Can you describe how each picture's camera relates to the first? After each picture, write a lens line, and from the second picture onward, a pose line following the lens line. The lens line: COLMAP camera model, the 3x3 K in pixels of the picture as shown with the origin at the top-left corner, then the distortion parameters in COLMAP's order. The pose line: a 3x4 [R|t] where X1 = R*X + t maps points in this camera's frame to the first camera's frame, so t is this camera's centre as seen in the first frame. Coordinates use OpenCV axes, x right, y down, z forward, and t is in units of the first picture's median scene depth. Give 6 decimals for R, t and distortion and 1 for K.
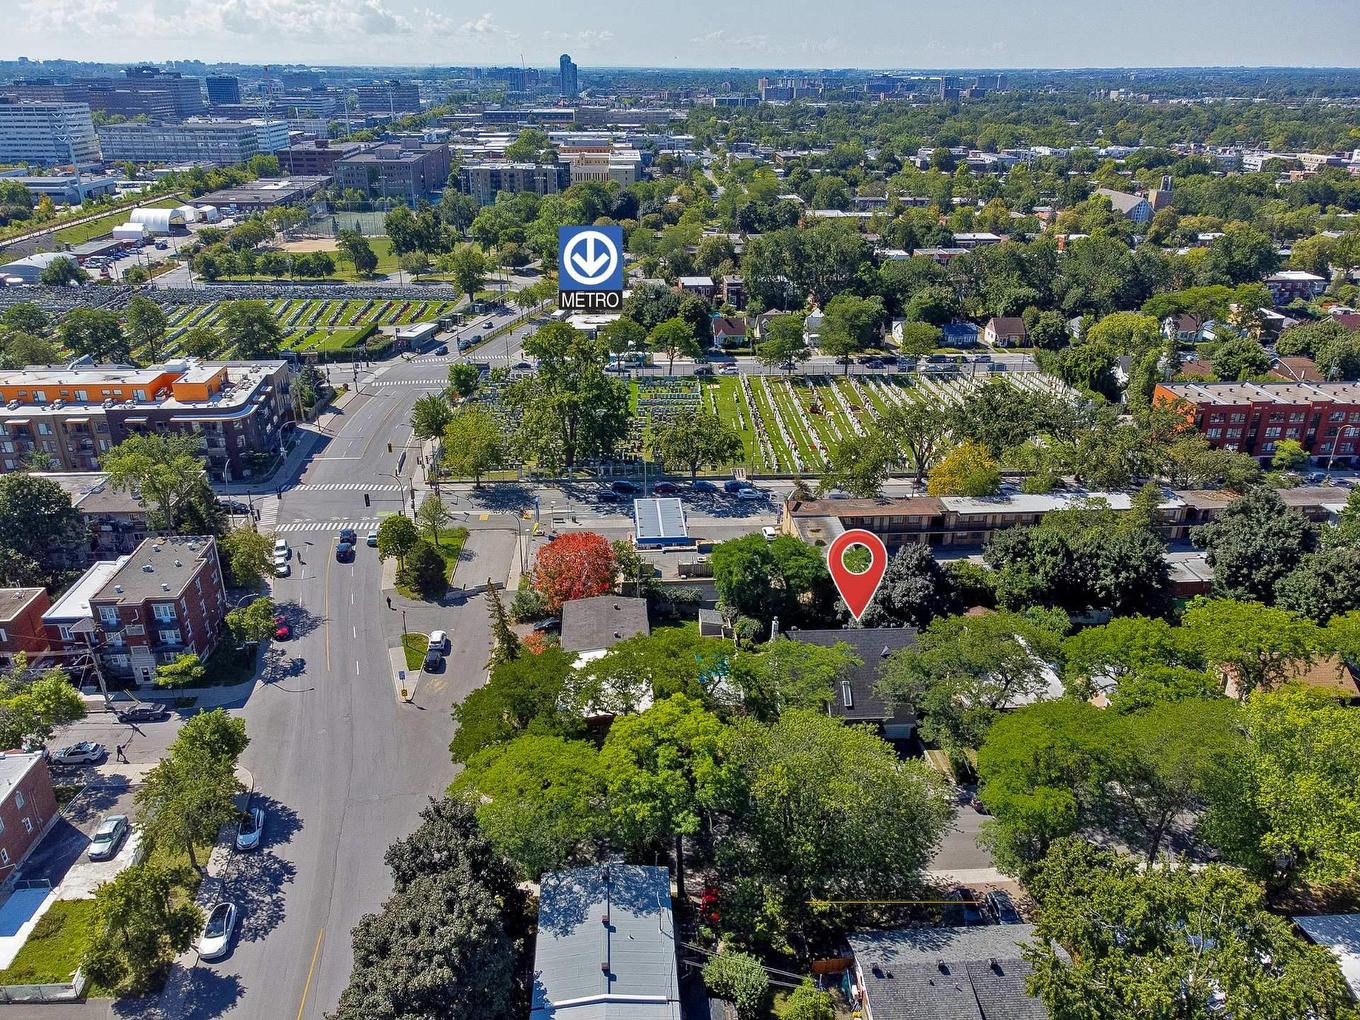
lens RADIAL K [[989.9, 0, 680.0], [0, 989.9, 510.0], [0, 0, 1]] dist [0.083480, -0.118824]
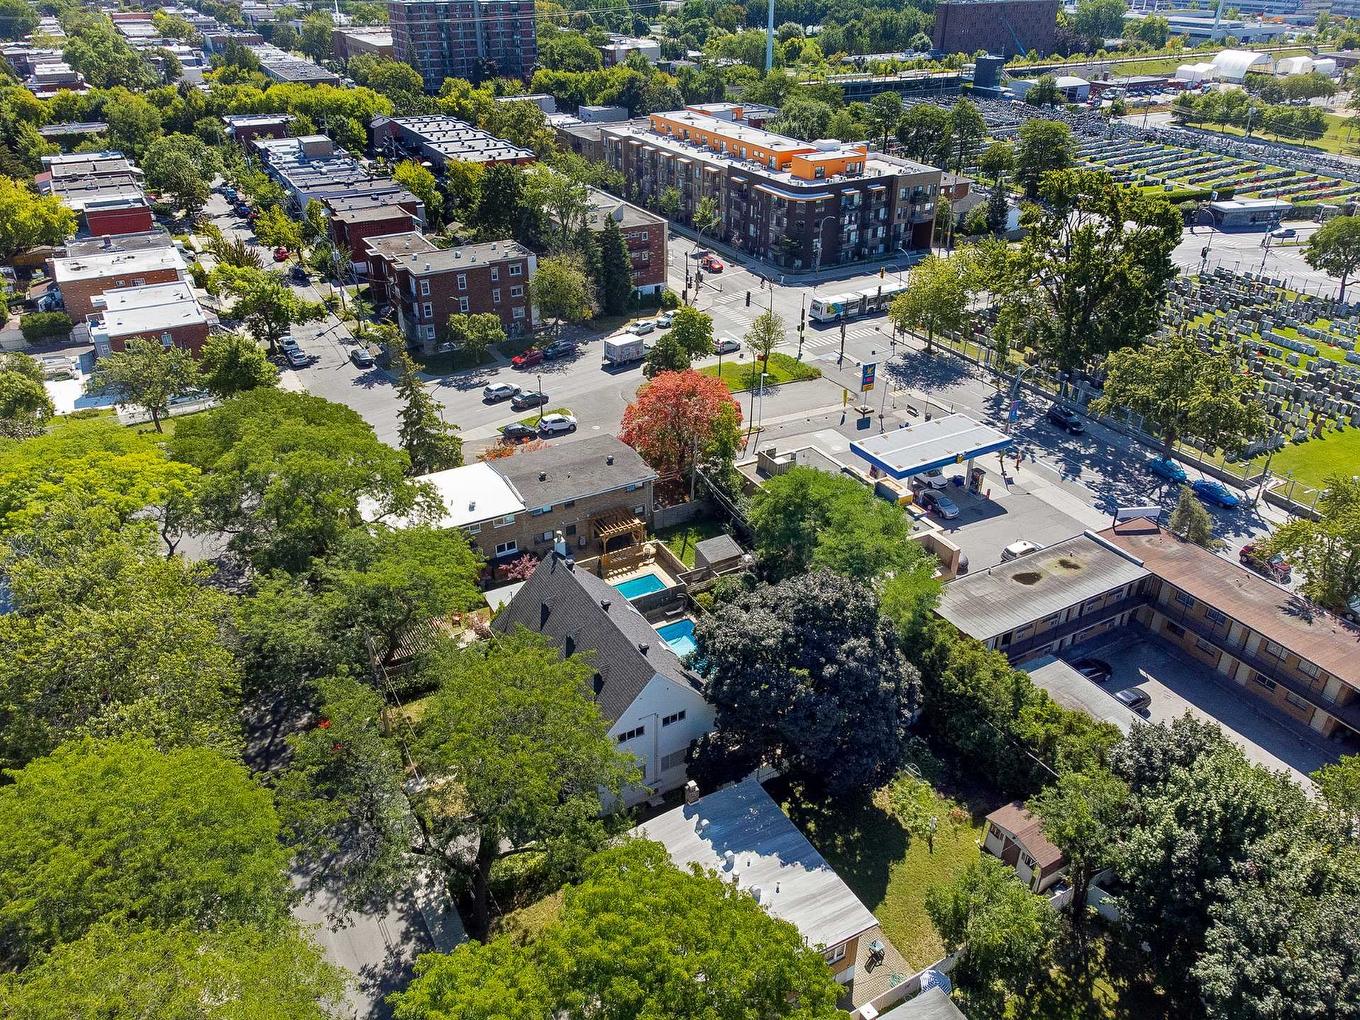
lens RADIAL K [[1018.6, 0, 680.0], [0, 1018.6, 510.0], [0, 0, 1]] dist [0.013395, -0.004135]
pose [[0.437431, 0.443838, -0.782088, 0.384325], [-0.364402, 0.882591, 0.297060, -0.077543], [0.822111, 0.155051, 0.547808, 0.419649]]
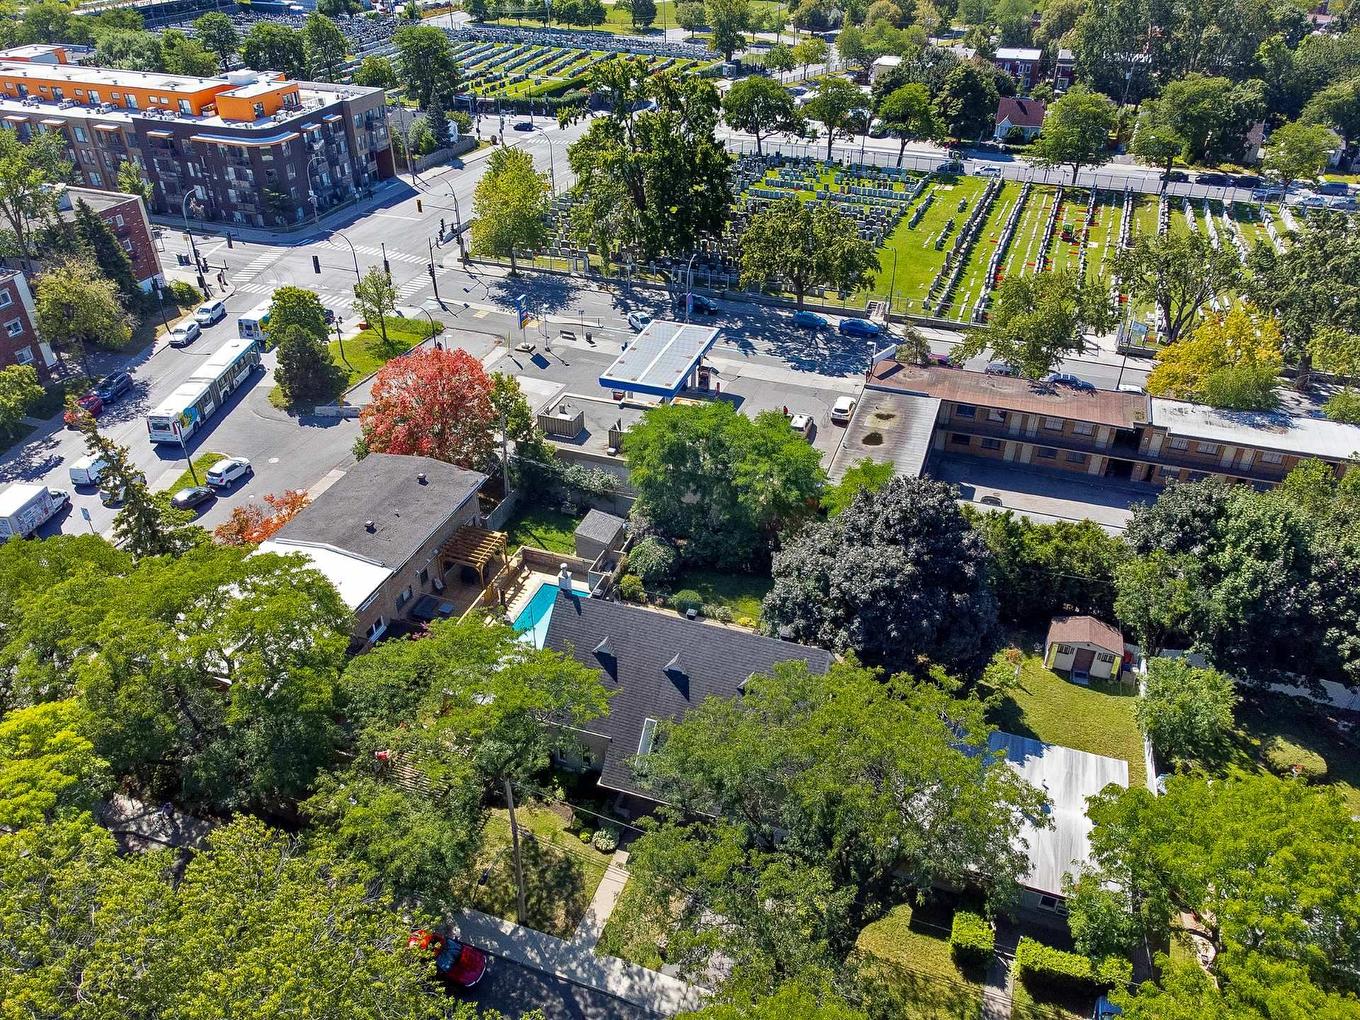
lens RADIAL K [[1018.6, 0, 680.0], [0, 1018.6, 510.0], [0, 0, 1]] dist [0.013395, -0.004135]
pose [[0.922734, 0.213098, -0.321170, 0.187116], [-0.157162, 0.968864, 0.191316, -0.017492], [0.351939, -0.126058, 0.927496, 0.318172]]
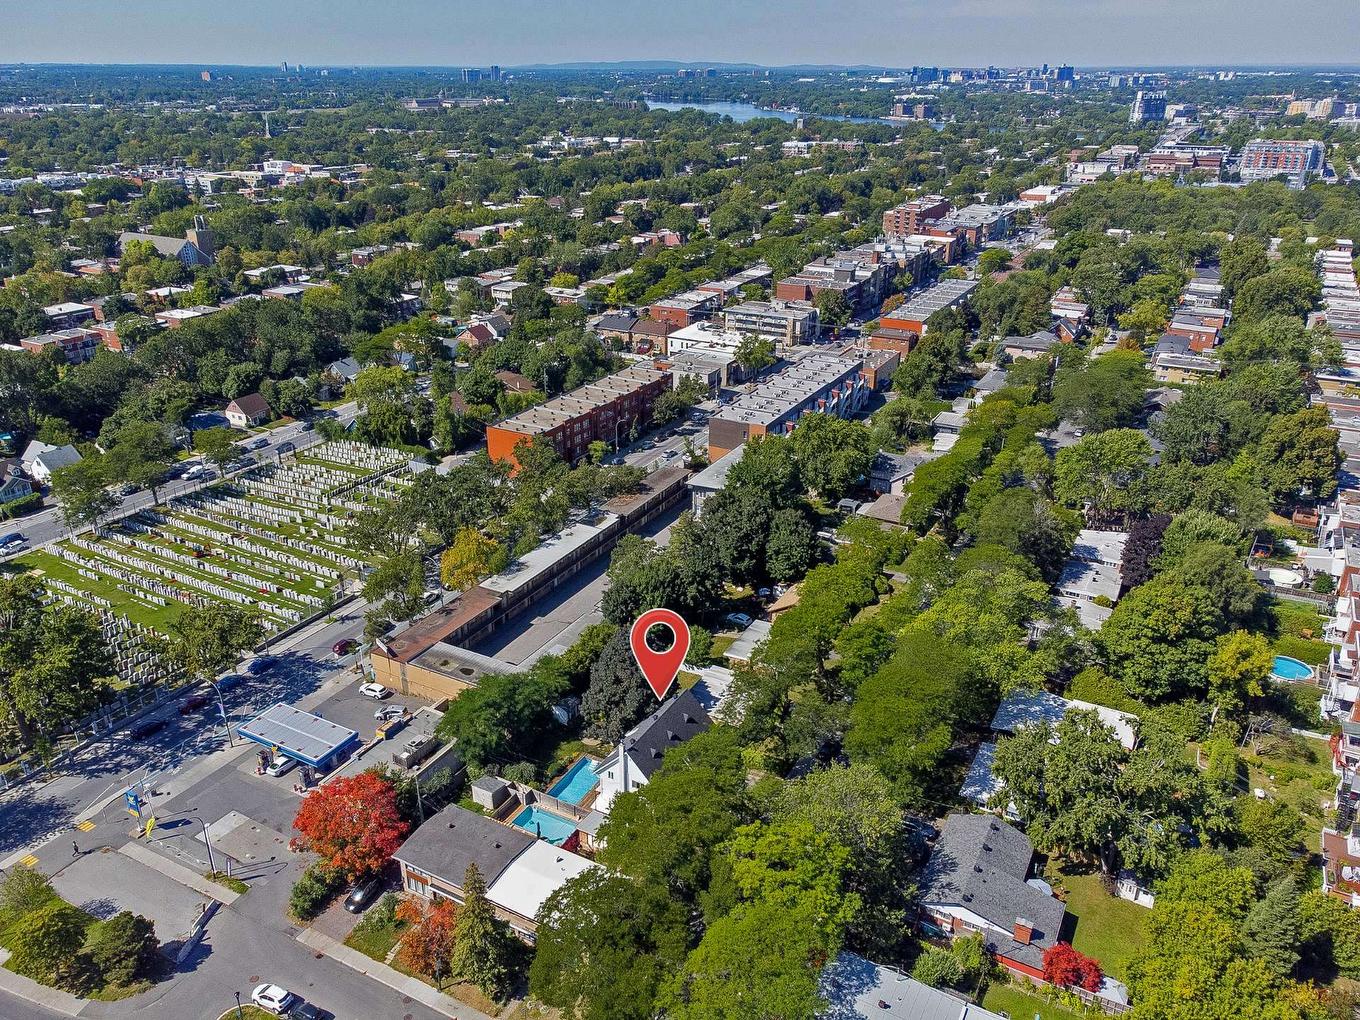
lens RADIAL K [[1018.6, 0, 680.0], [0, 1018.6, 510.0], [0, 0, 1]] dist [0.013395, -0.004135]
pose [[0.541454, -0.328276, 0.773991, -0.394561], [0.333221, 0.929015, 0.160919, -0.172106], [-0.771875, 0.170780, 0.612407, 0.136868]]
